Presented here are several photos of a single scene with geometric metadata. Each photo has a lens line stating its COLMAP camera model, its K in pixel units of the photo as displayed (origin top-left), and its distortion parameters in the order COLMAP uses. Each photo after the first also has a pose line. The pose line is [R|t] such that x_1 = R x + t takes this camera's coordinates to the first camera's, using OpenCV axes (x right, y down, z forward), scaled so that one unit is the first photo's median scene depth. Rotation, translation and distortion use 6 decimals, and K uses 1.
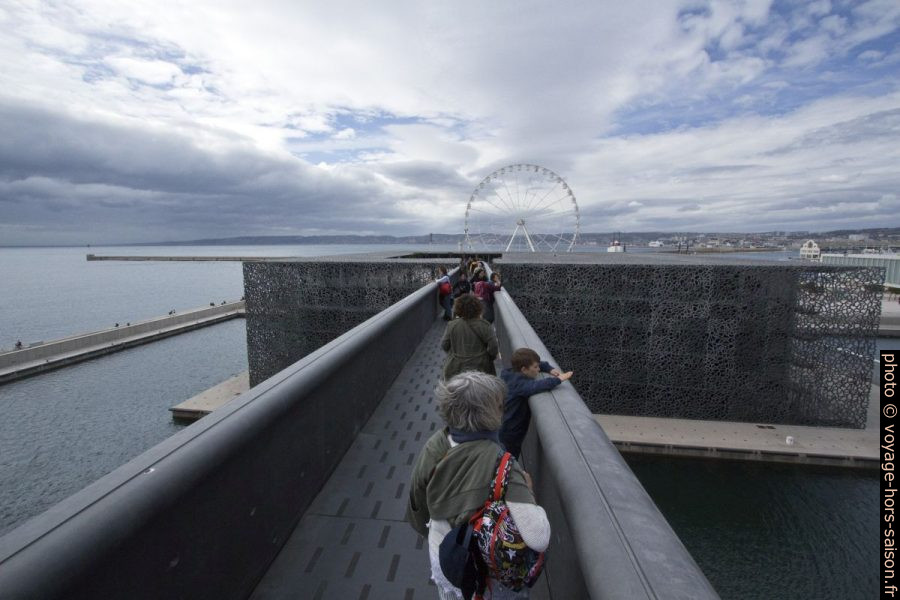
lens RADIAL K [[910.3, 0, 449.5], [0, 910.3, 298.8], [0, 0, 1]] dist [0.039157, 0.000000]
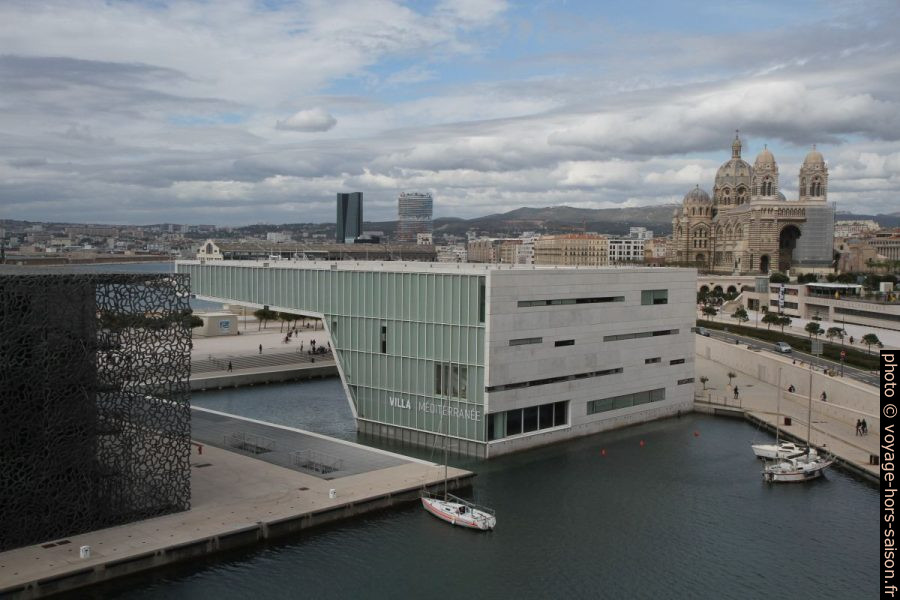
lens RADIAL K [[910.3, 0, 449.0], [0, 910.3, 299.5], [0, 0, 1]] dist [0.039157, 0.000000]
pose [[0.583829, -0.040645, 0.810859, 0.012279], [0.027202, 0.999165, 0.030498, -0.032345], [-0.811421, 0.004252, 0.584447, 0.435825]]
